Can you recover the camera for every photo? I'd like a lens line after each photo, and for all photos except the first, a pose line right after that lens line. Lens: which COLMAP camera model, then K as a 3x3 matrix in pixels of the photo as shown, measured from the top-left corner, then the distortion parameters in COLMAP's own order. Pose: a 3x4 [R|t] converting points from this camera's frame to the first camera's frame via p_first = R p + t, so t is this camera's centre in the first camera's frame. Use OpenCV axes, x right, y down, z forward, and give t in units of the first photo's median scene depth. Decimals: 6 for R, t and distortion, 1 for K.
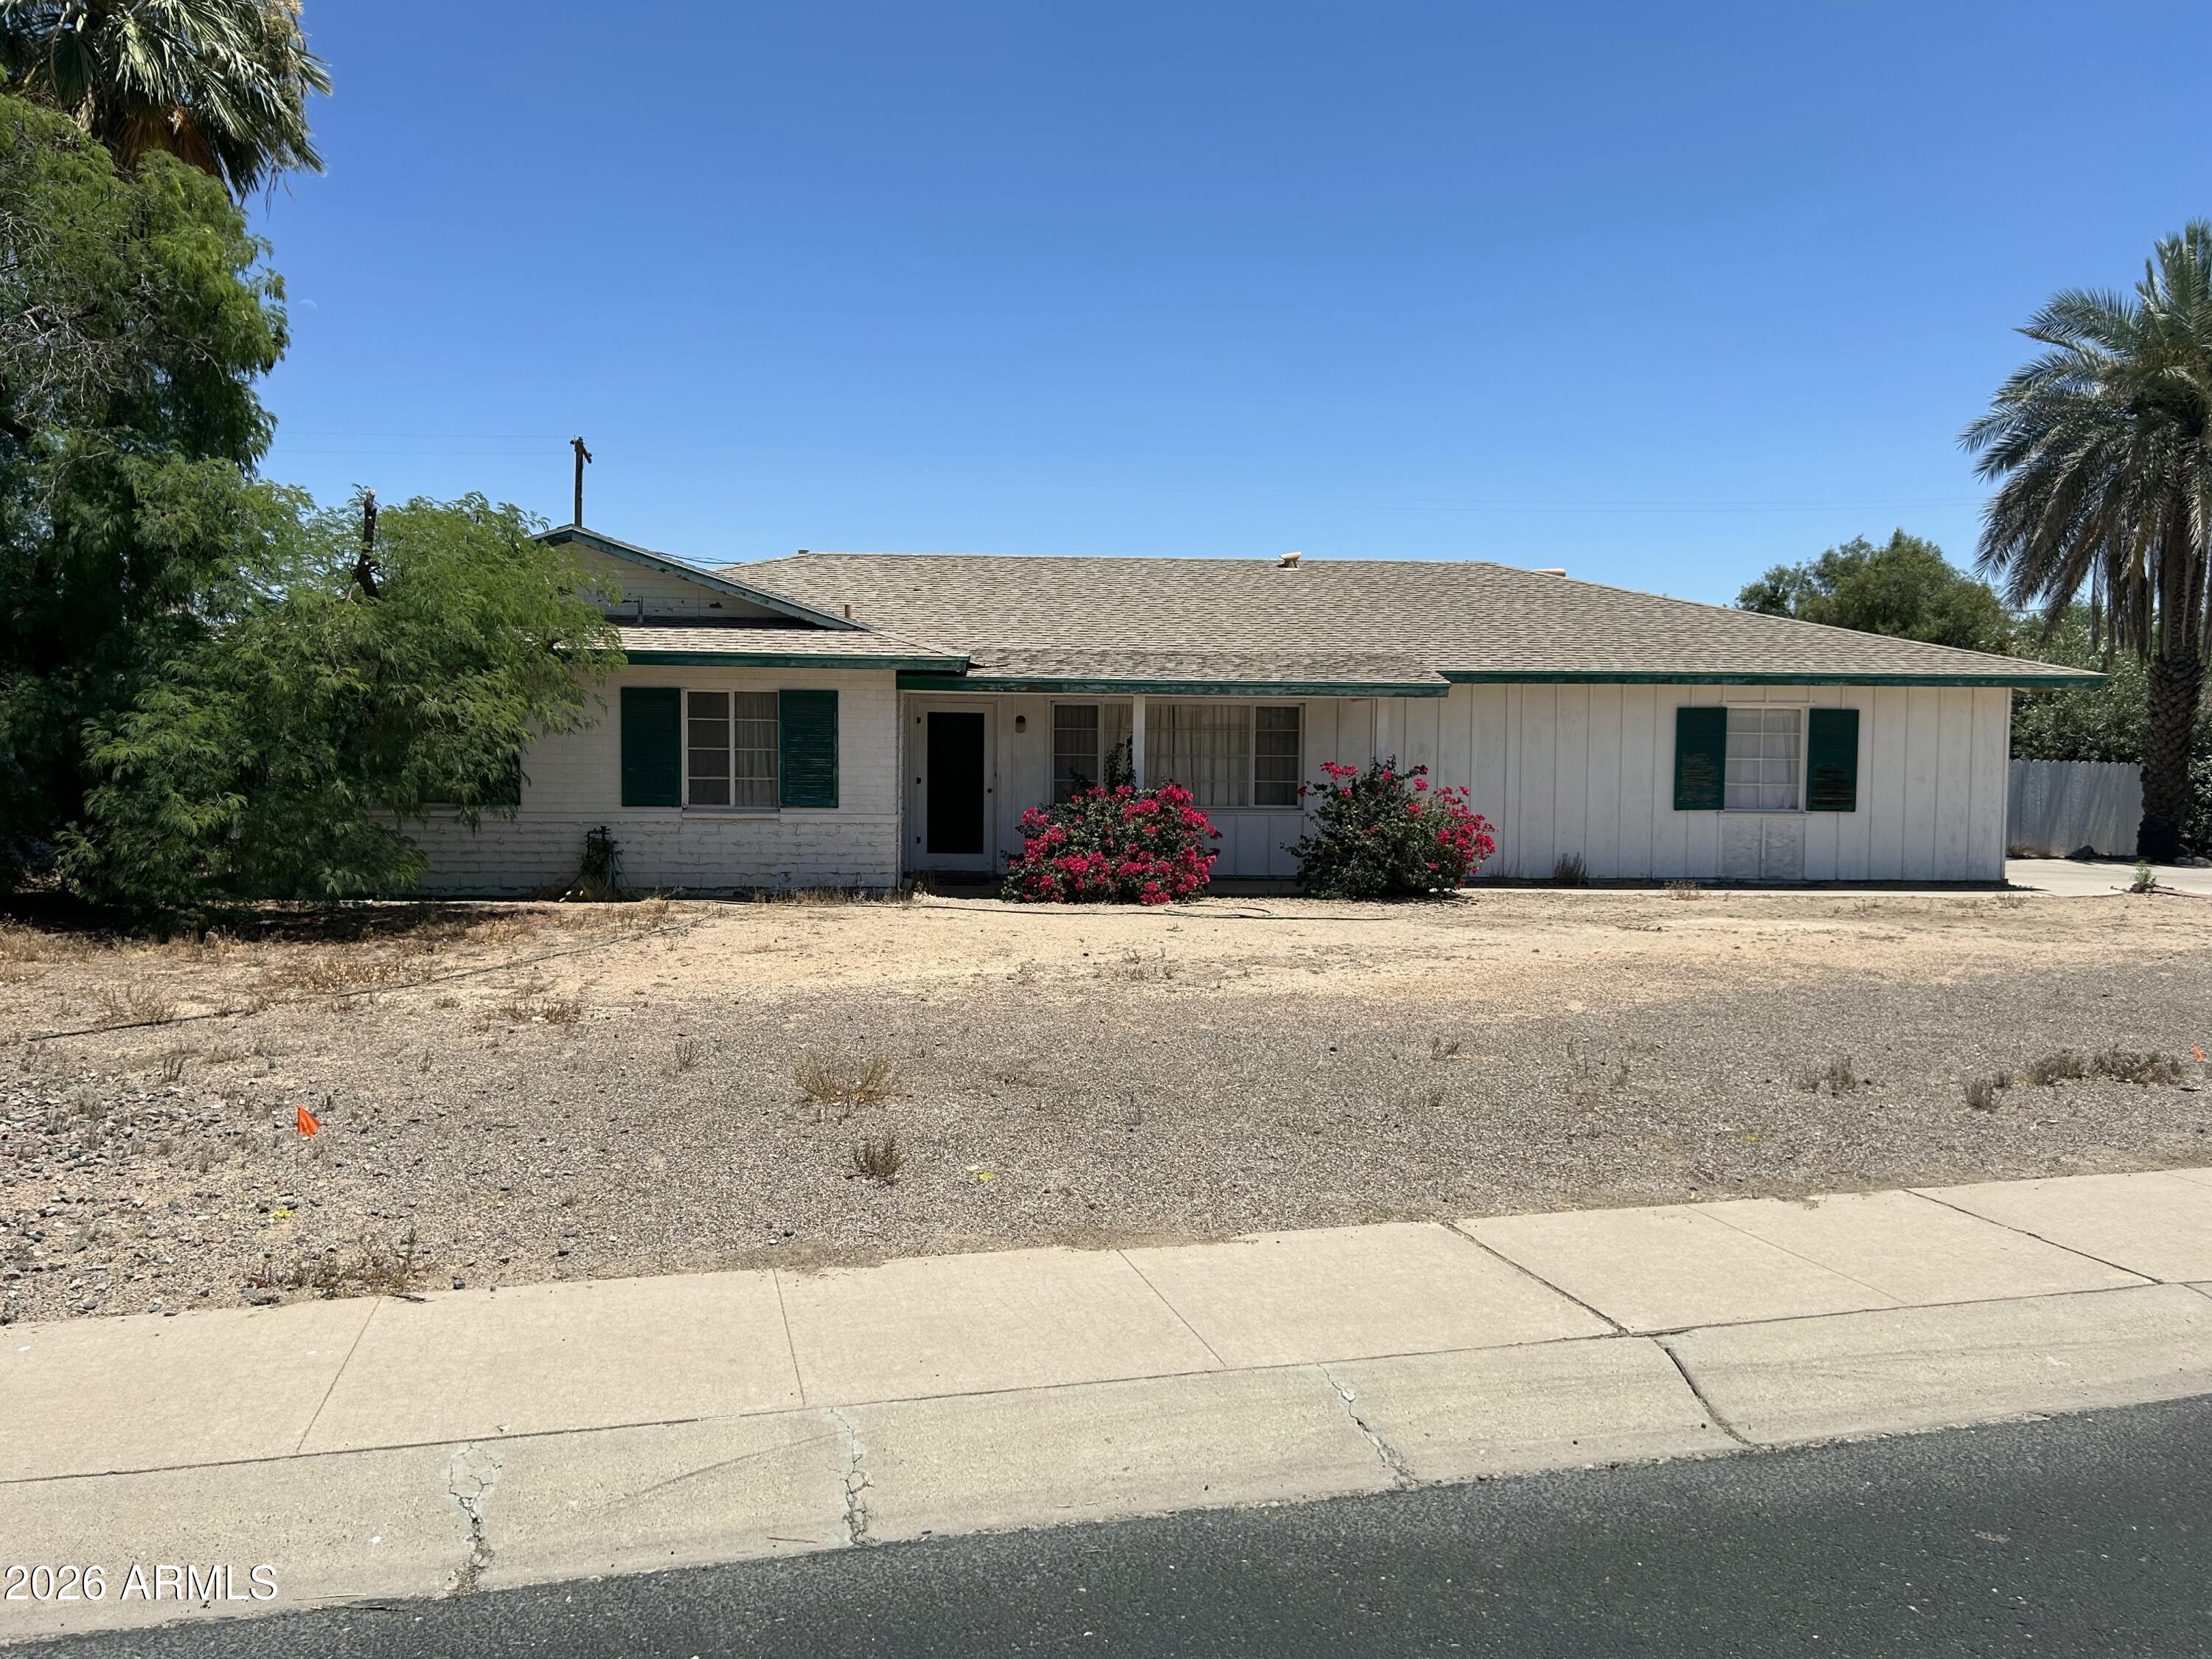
lens RADIAL K [[1657.4, 0, 1106.0], [0, 1657.4, 829.5], [0, 0, 1]] dist [0.065469, -0.075685]
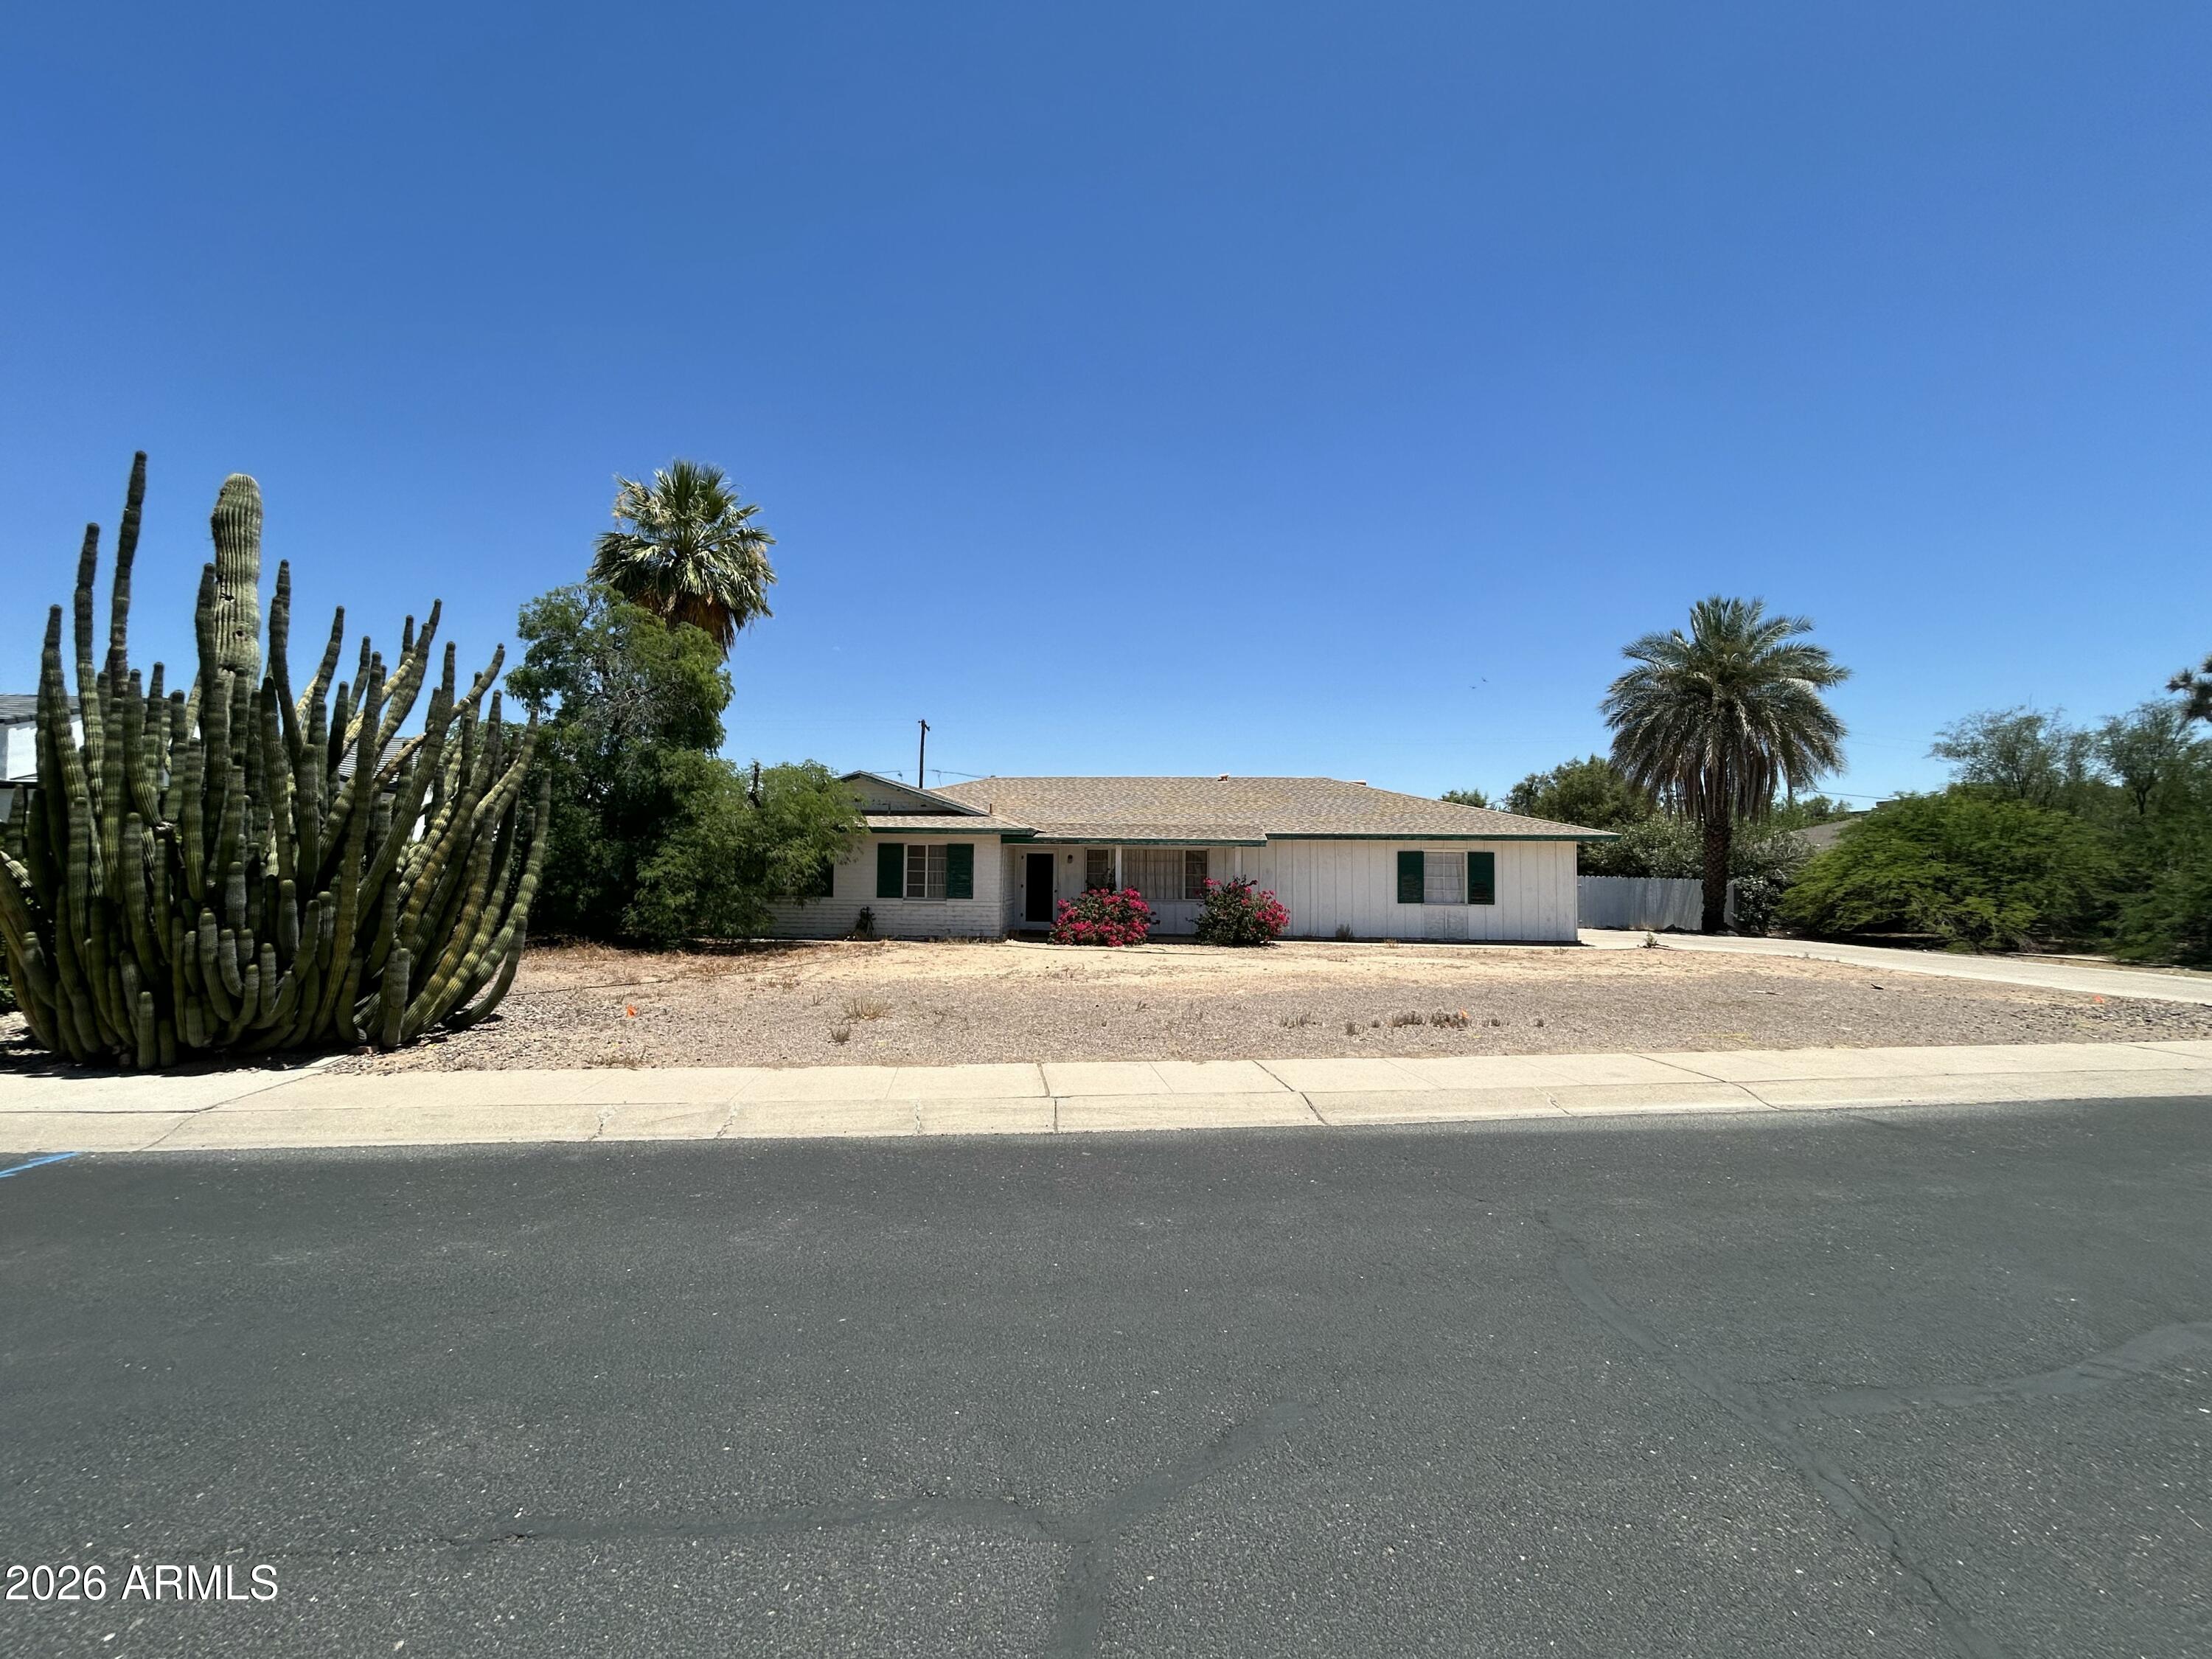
lens RADIAL K [[899.3, 0, 1106.0], [0, 899.3, 829.5], [0, 0, 1]] dist [0.000595, -0.000026]
pose [[0.989616, -0.004823, -0.143652, 0.174669], [-0.008479, 0.995737, -0.091843, 0.002693], [0.143483, 0.092107, 0.985357, -0.123419]]
